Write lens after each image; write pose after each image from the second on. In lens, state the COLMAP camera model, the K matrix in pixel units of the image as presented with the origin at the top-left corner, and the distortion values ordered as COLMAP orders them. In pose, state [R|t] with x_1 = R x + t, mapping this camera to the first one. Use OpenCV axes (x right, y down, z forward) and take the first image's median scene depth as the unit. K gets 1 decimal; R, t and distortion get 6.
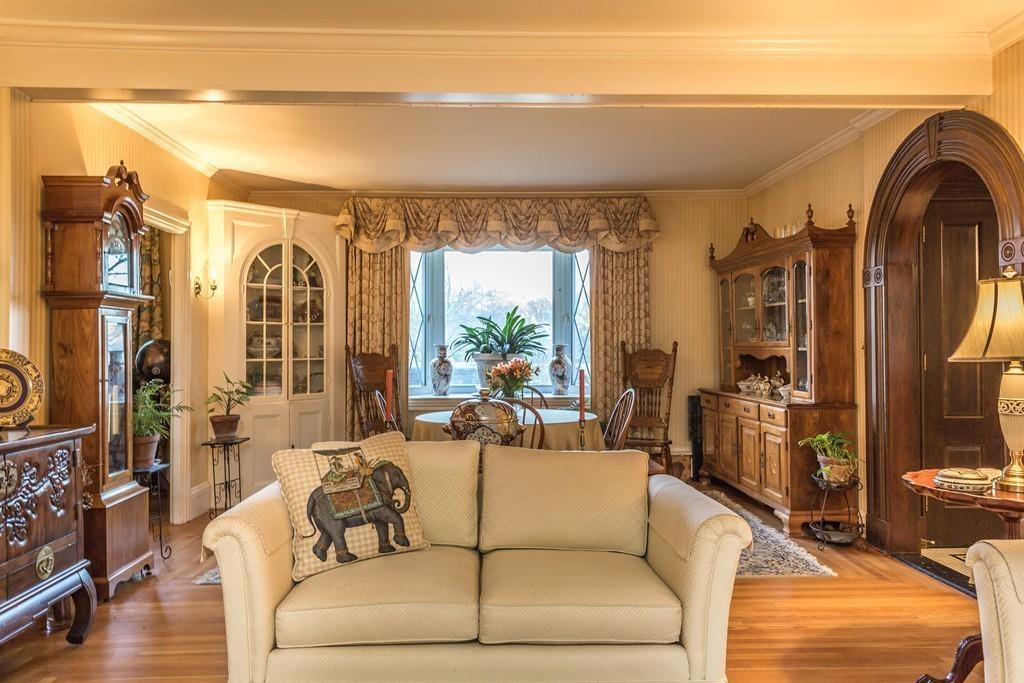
lens RADIAL K [[746.8, 0, 512.7], [0, 746.8, 338.4], [0, 0, 1]] dist [0.008057, -0.000474]
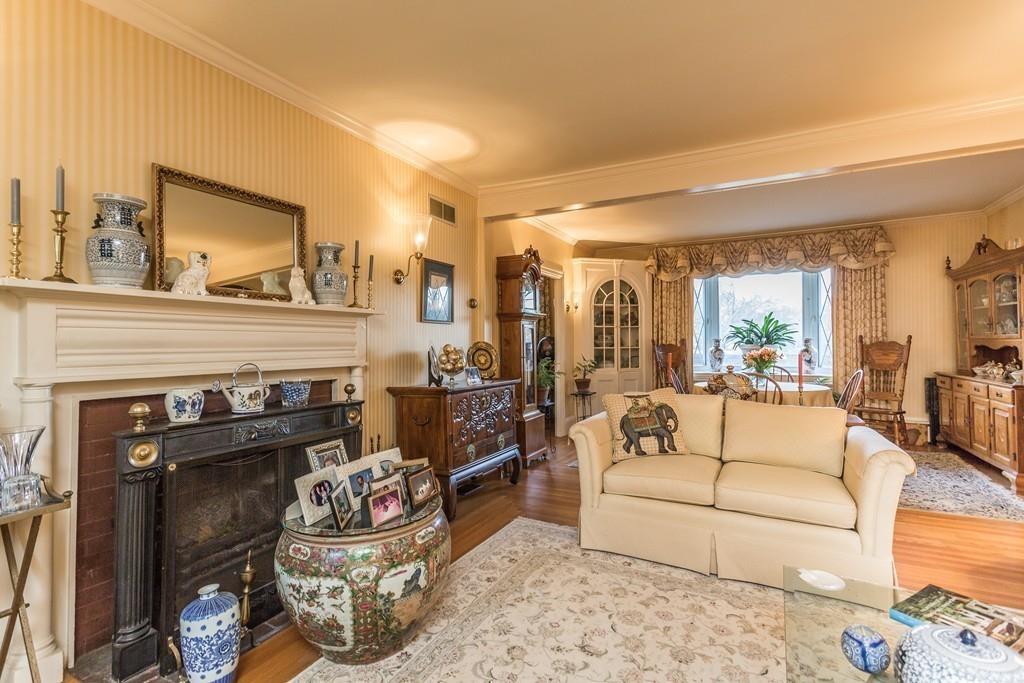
lens RADIAL K [[484.7, 0, 510.8], [0, 484.7, 337.4], [0, 0, 1]] dist [0.001686, 0.000209]
pose [[0.867467, -0.006593, -0.497451, 0.039139], [0.008747, 0.999960, 0.002000, 0.000296], [0.497418, -0.006086, 0.867490, -0.081052]]
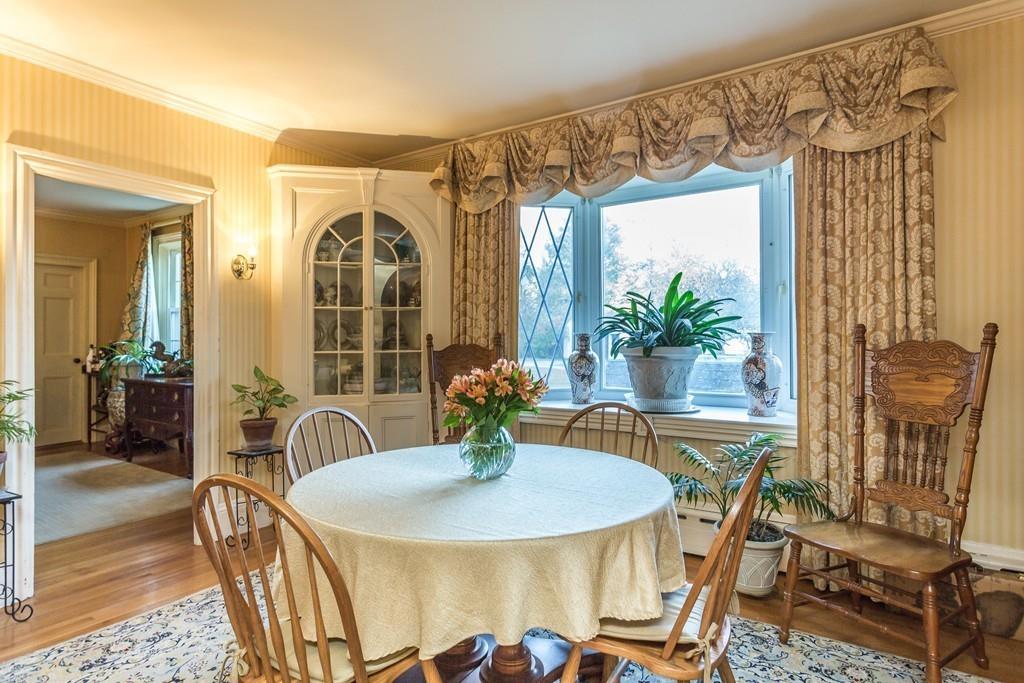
lens RADIAL K [[561.4, 0, 513.7], [0, 561.4, 333.5], [0, 0, 1]] dist [0.003675, 0.000827]
pose [[0.814812, -0.004079, -0.579711, 0.195721], [0.009632, 0.999932, 0.006504, 0.005604], [0.579646, -0.010883, 0.814796, 0.615223]]
